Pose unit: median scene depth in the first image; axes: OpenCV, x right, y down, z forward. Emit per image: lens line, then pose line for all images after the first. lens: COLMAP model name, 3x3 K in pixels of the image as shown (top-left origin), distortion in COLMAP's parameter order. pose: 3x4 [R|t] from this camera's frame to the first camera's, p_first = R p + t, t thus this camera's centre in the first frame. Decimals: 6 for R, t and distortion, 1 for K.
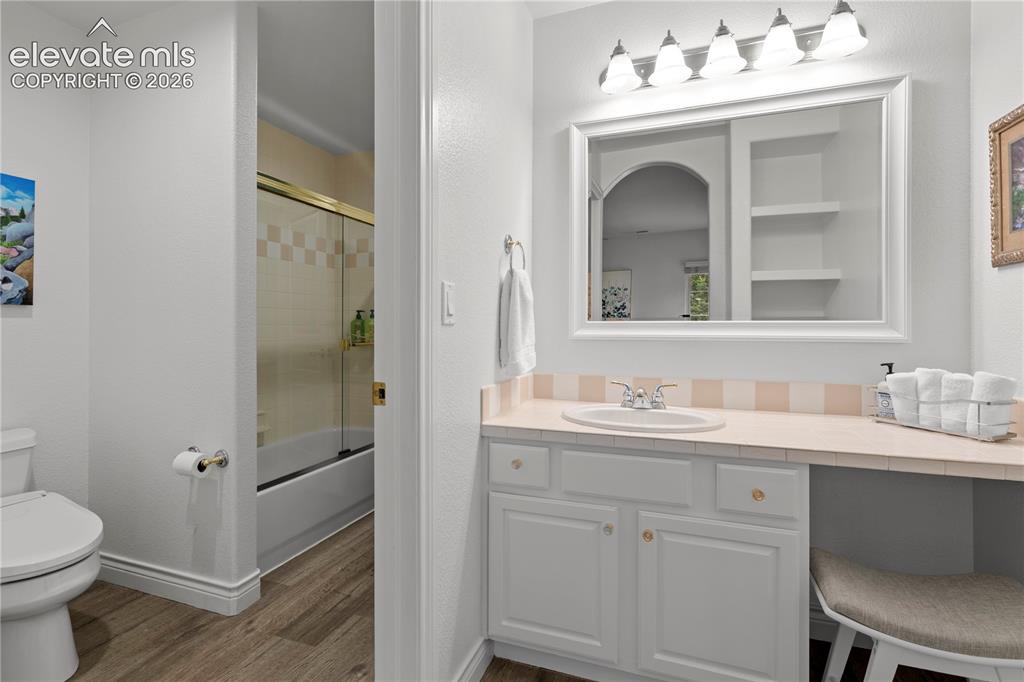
lens RADIAL K [[475.0, 0, 514.2], [0, 475.0, 327.1], [0, 0, 1]] dist [-0.001026, -0.001494]
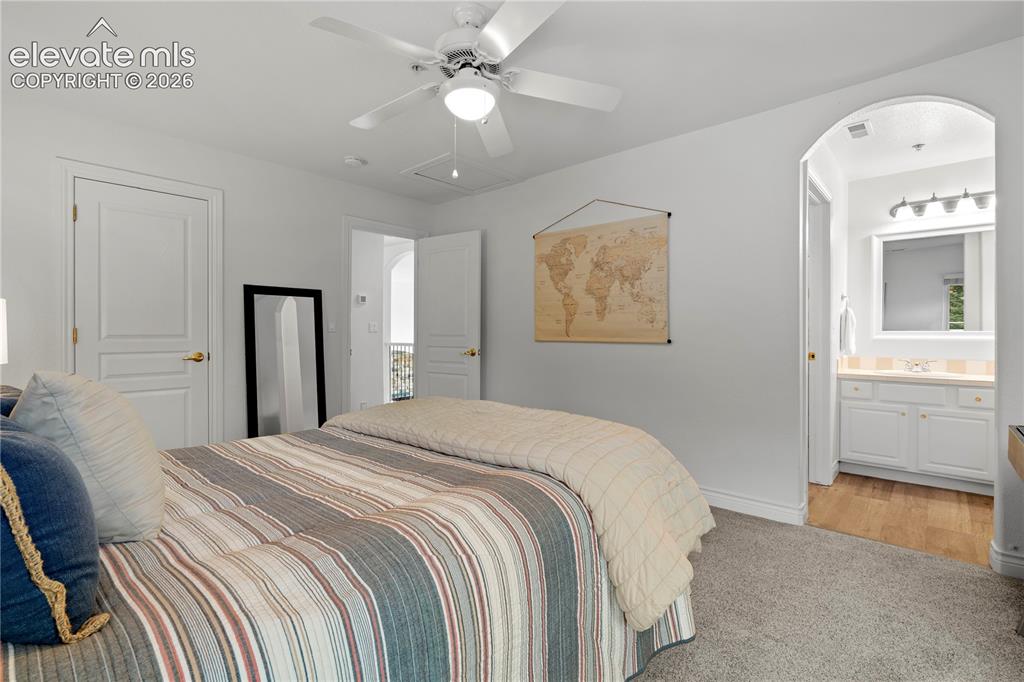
lens RADIAL K [[473.4, 0, 512.0], [0, 473.4, 341.0], [0, 0, 1]] dist [0.001256, -0.000115]
pose [[0.923558, 0.003117, -0.383446, -1.566698], [0.000209, 0.999963, 0.008630, 0.032530], [0.383458, -0.008051, 0.923523, -4.381470]]
